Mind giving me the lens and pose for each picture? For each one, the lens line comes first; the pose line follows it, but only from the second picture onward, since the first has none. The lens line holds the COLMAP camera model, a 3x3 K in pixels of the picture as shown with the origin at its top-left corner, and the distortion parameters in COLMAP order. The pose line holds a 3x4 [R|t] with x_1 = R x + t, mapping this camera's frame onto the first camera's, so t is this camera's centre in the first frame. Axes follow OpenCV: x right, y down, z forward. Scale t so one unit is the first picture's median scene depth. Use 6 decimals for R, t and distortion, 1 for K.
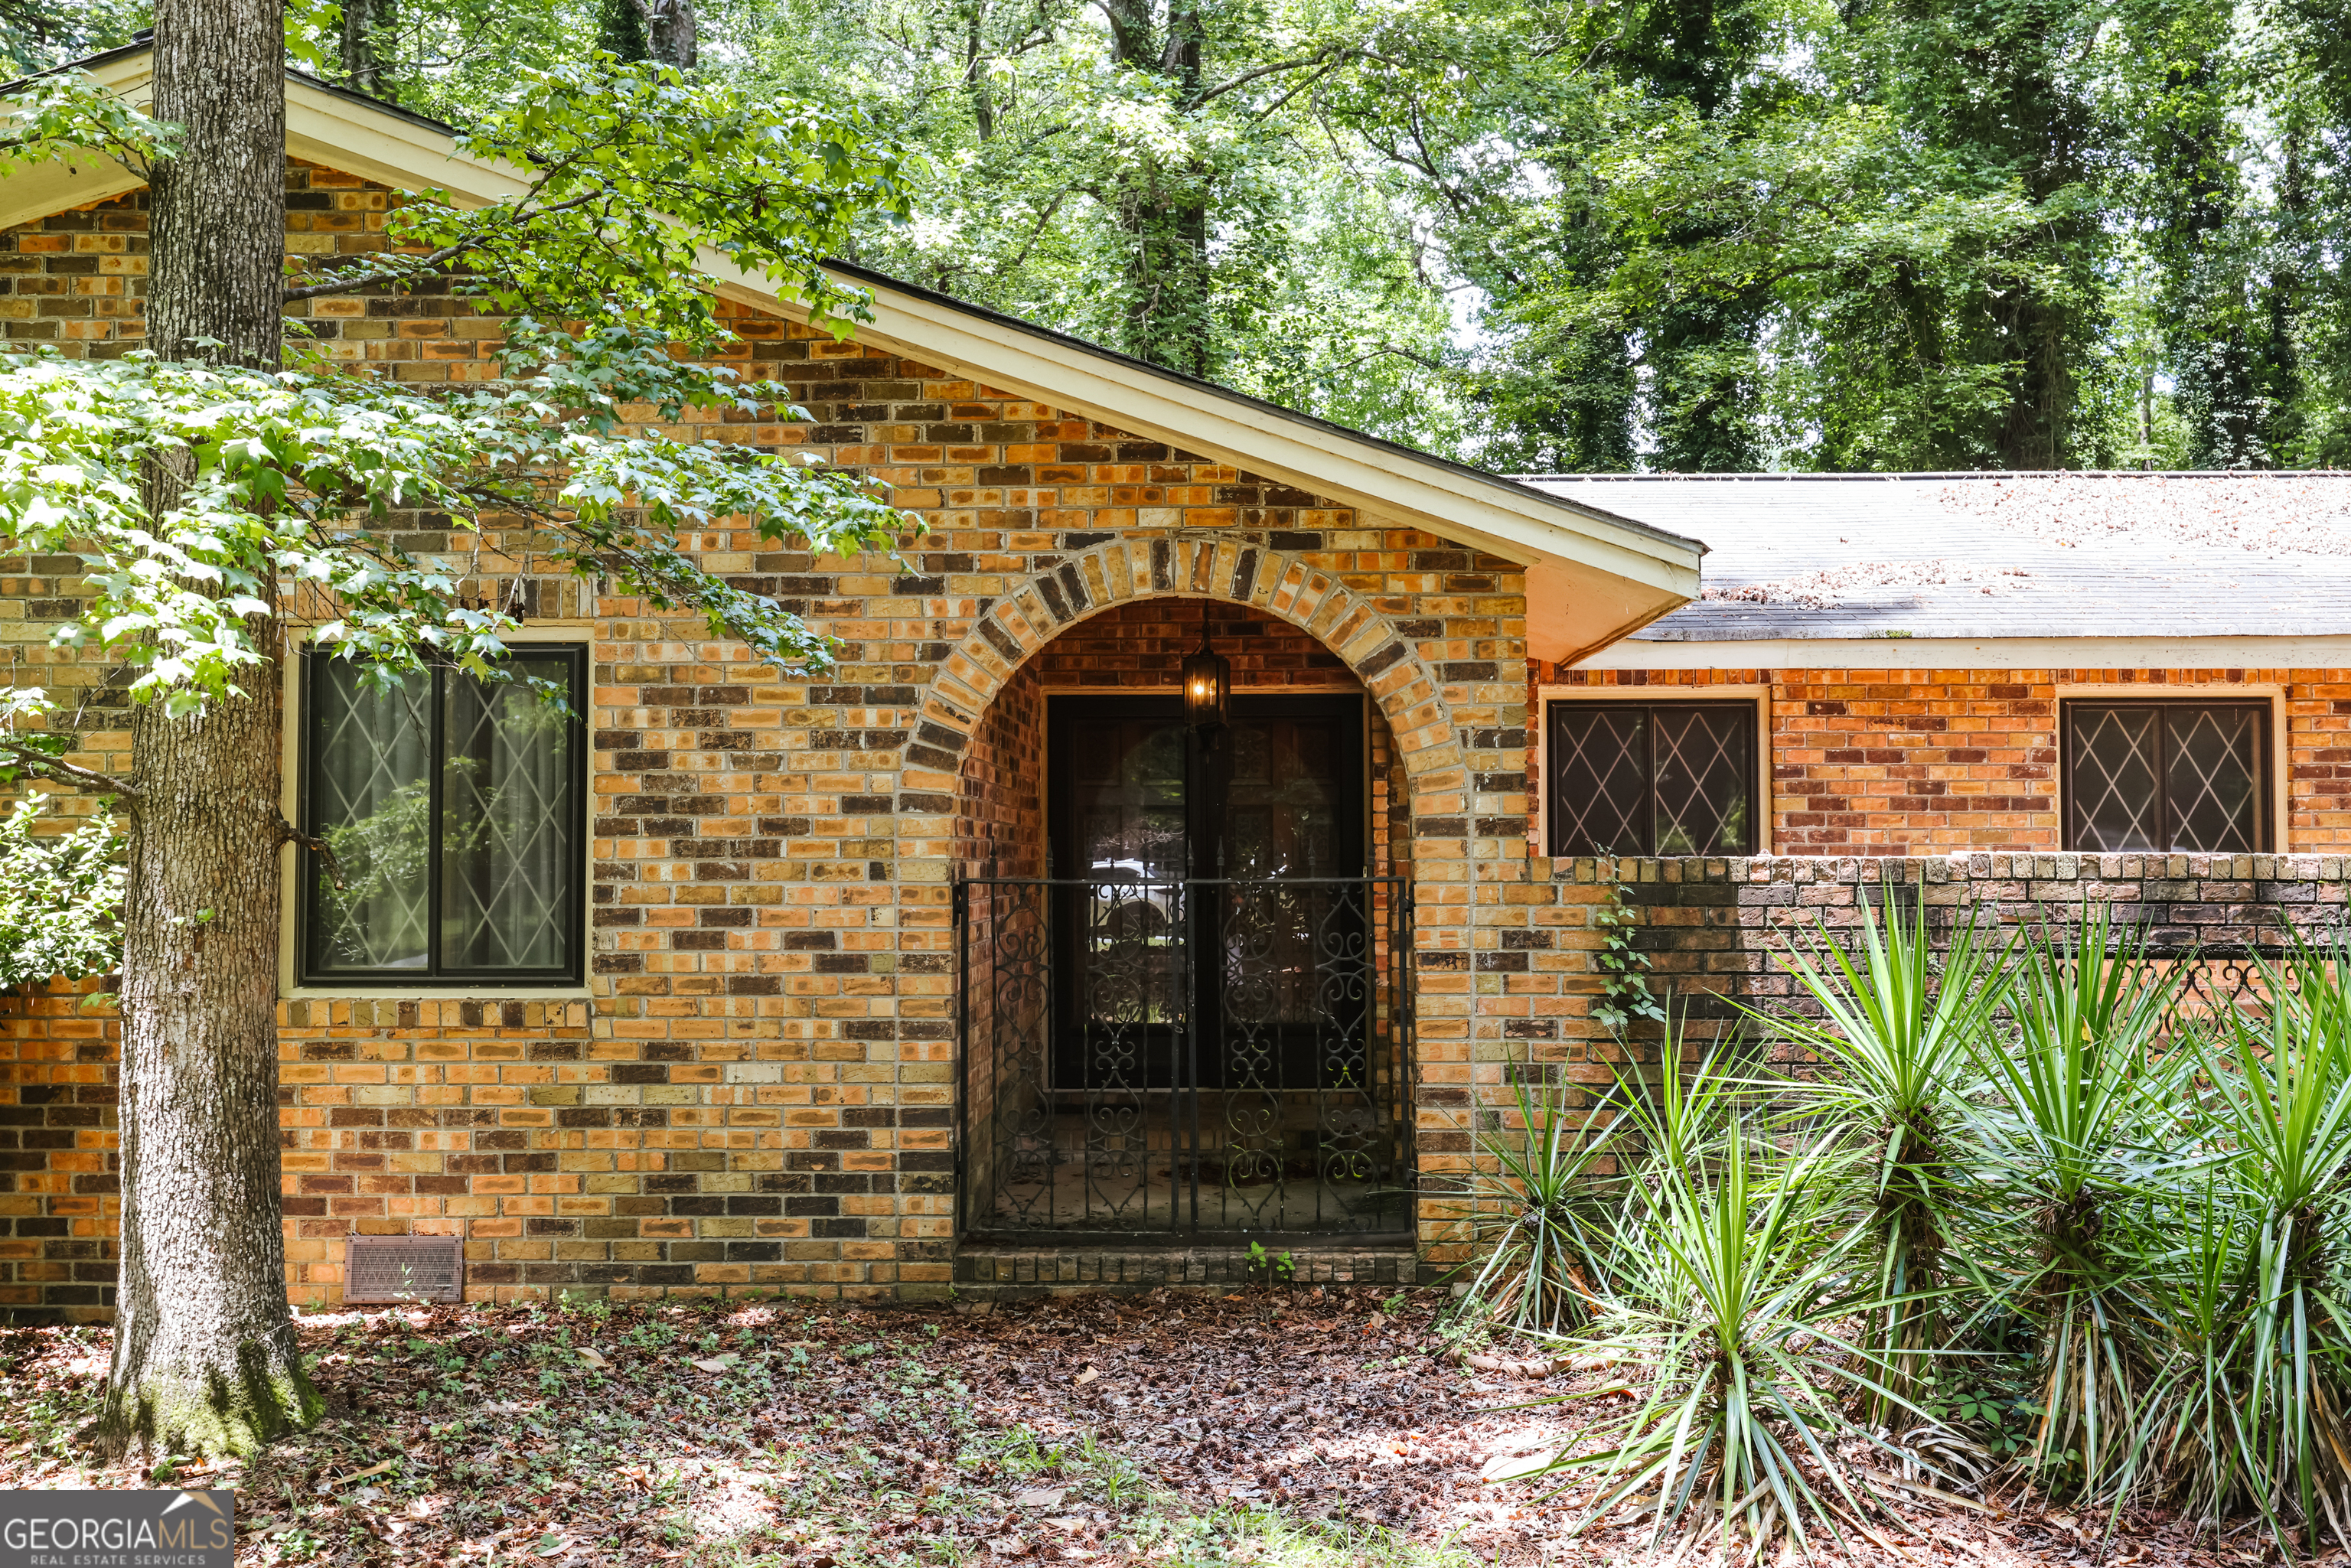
lens RADIAL K [[2233.4, 0, 1196.0], [0, 2233.4, 794.5], [0, 0, 1]] dist [0.003003, 0.000000]
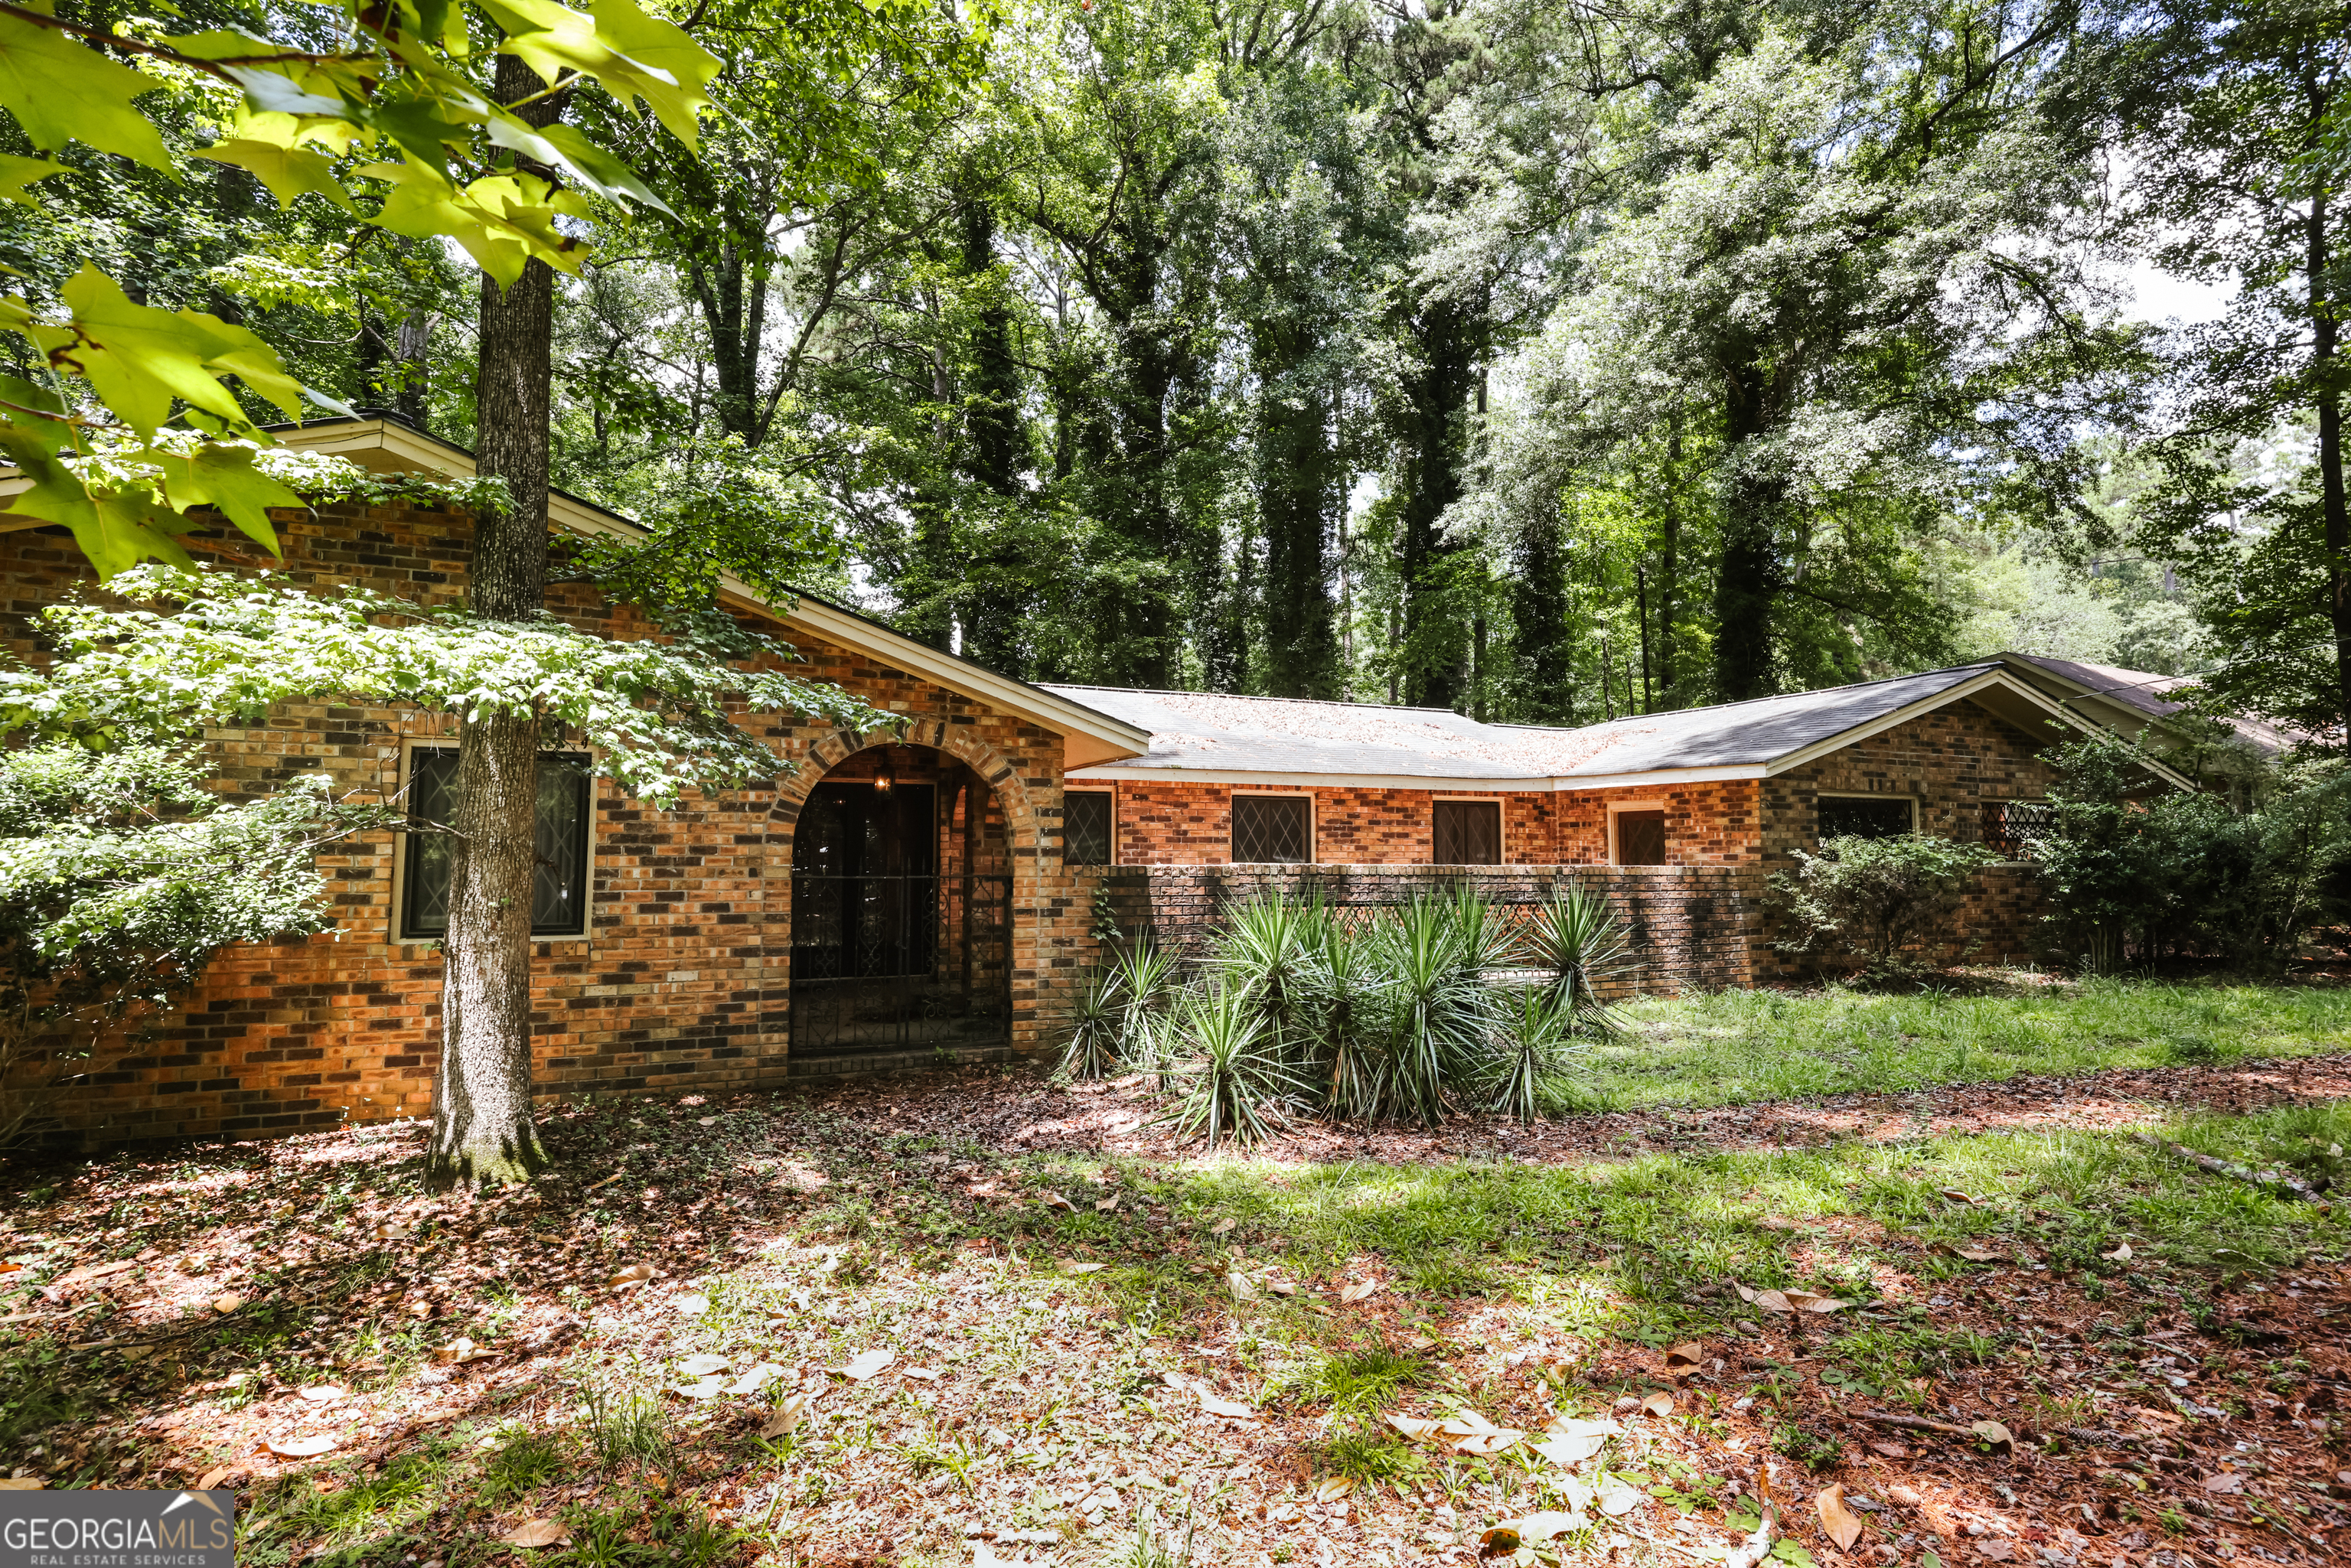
lens RADIAL K [[1138.3, 0, 1170.2], [0, 1138.3, 773.5], [0, 0, 1]] dist [0.003468, 0.000543]
pose [[0.913857, 0.032769, 0.404713, -0.217339], [-0.015224, 0.998802, -0.046496, -0.012903], [-0.405752, 0.036329, 0.913261, -0.093228]]
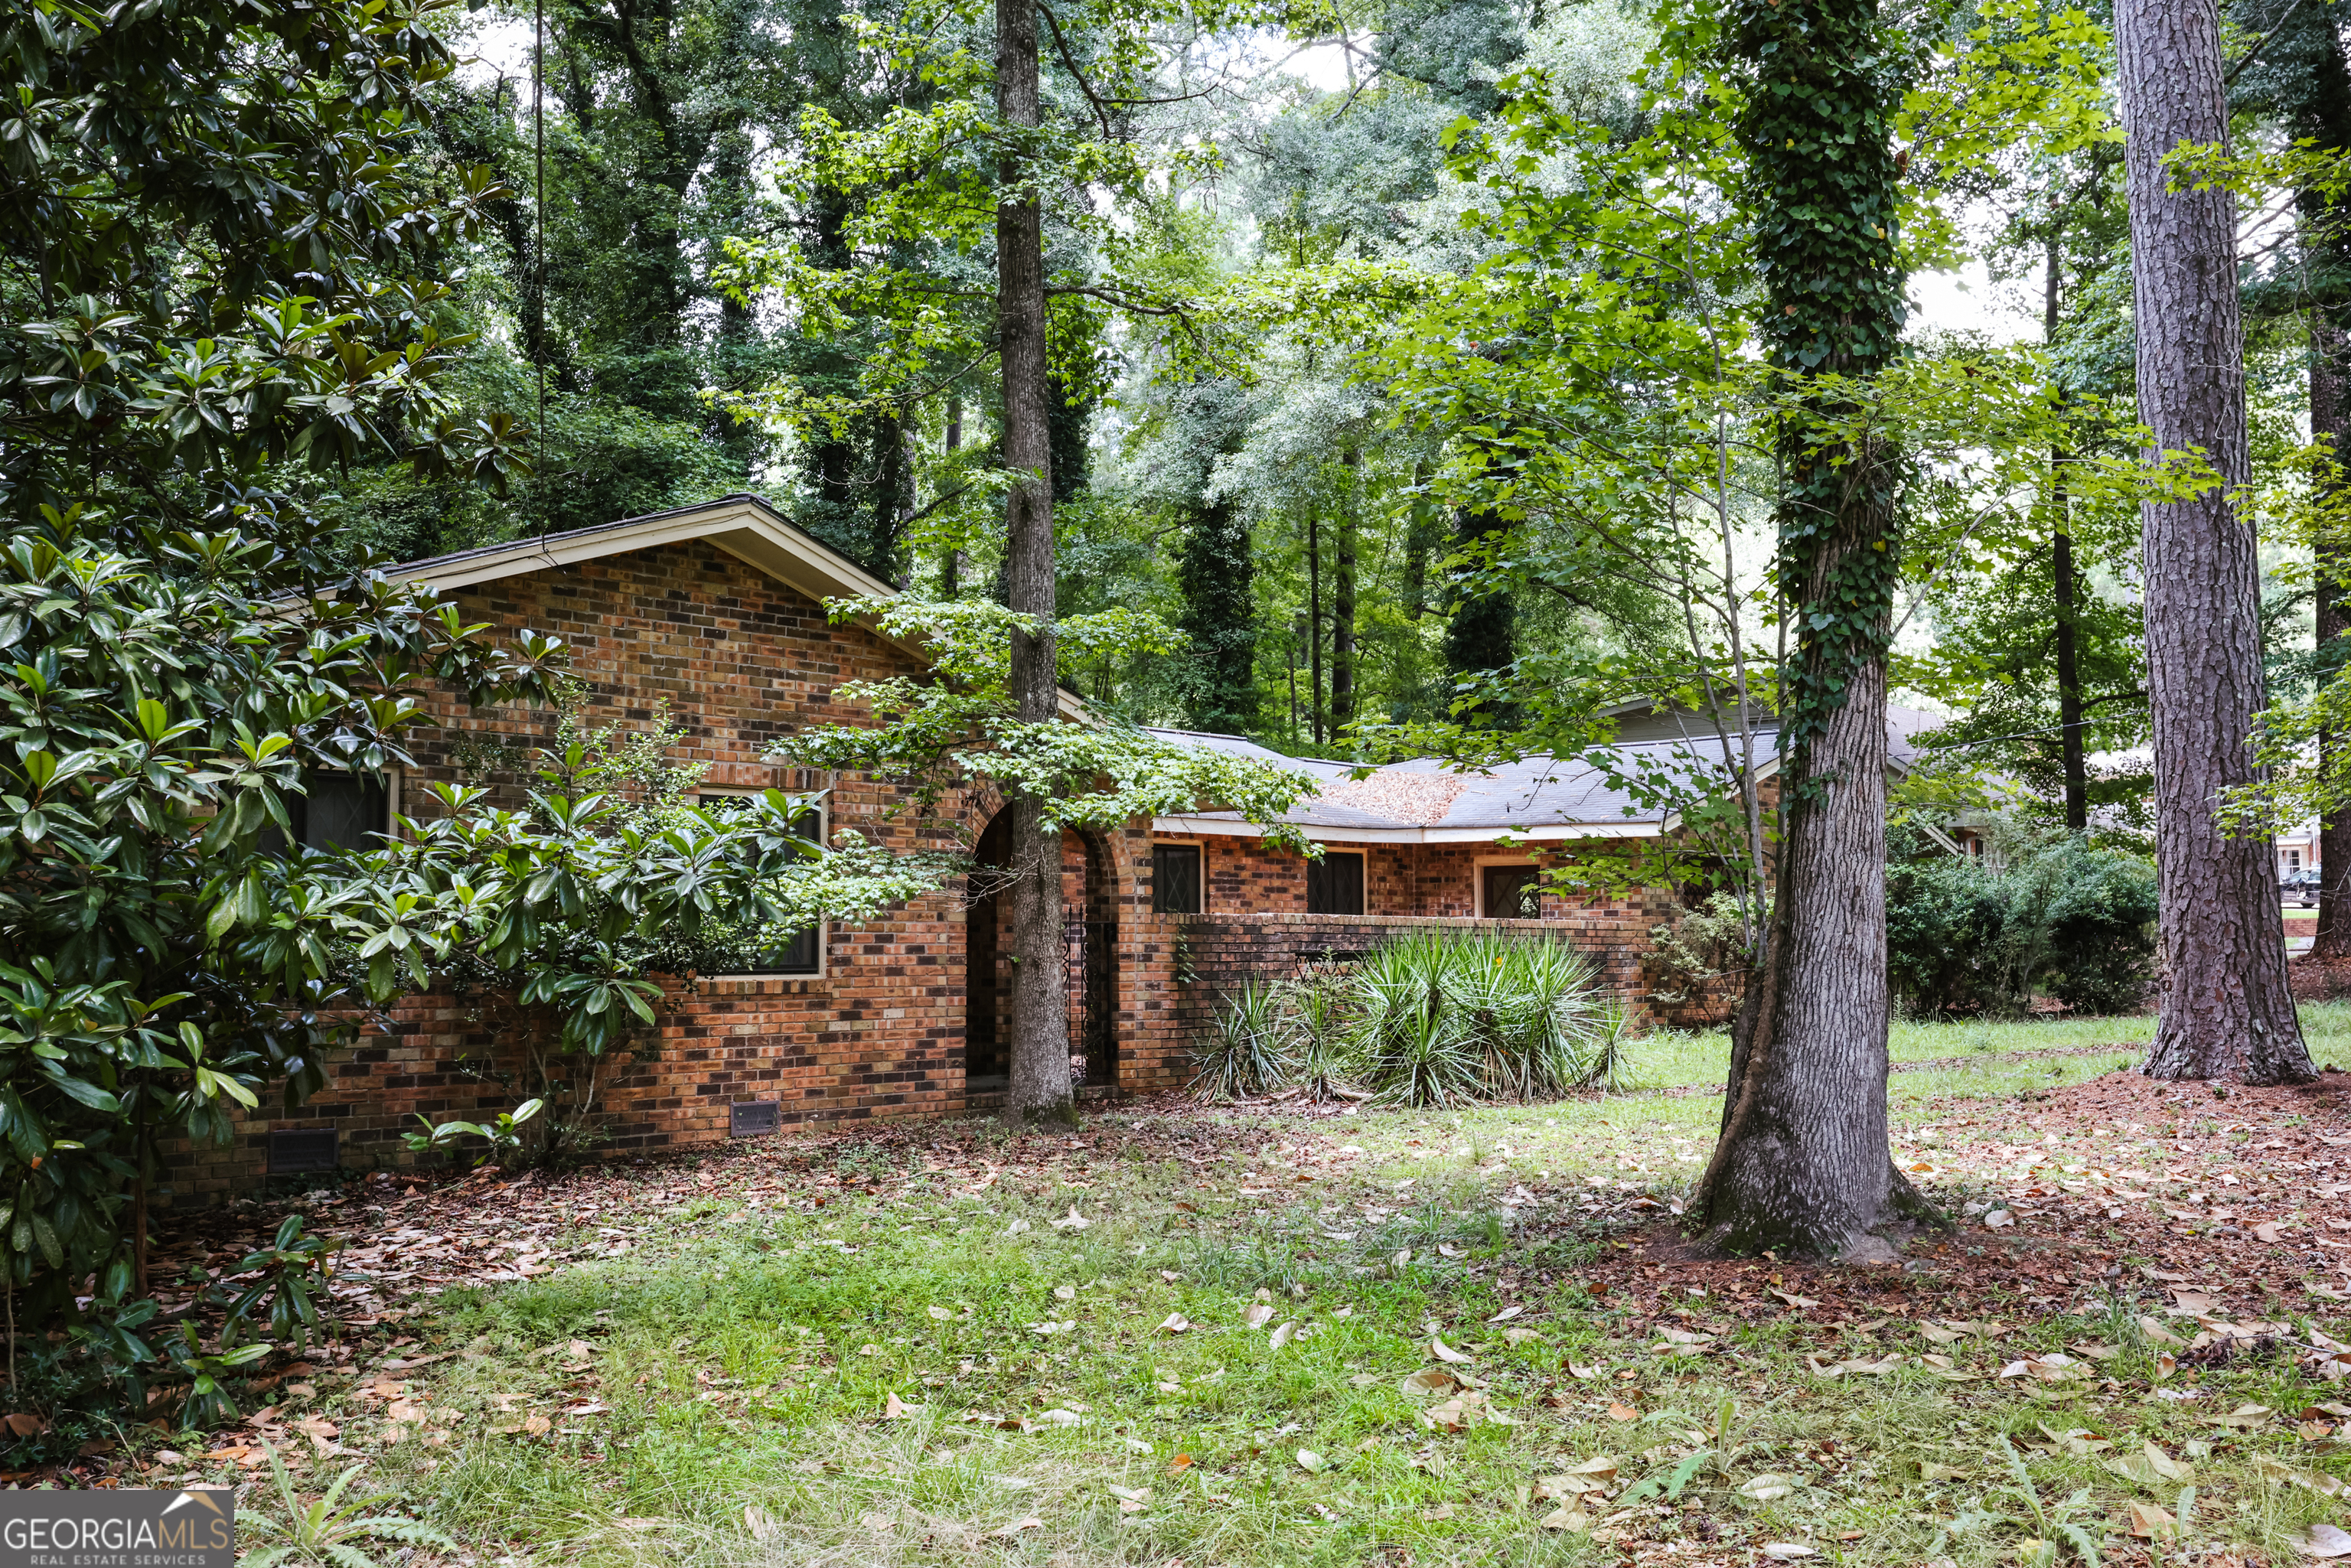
lens RADIAL K [[2254.7, 0, 1176.6], [0, 2254.7, 769.5], [0, 0, 1]] dist [0.042098, 0.000000]
pose [[0.661318, 0.058747, 0.747802, -1.608546], [-0.022044, 0.998020, -0.058910, 0.015949], [-0.749782, 0.022474, 0.661303, -0.592588]]
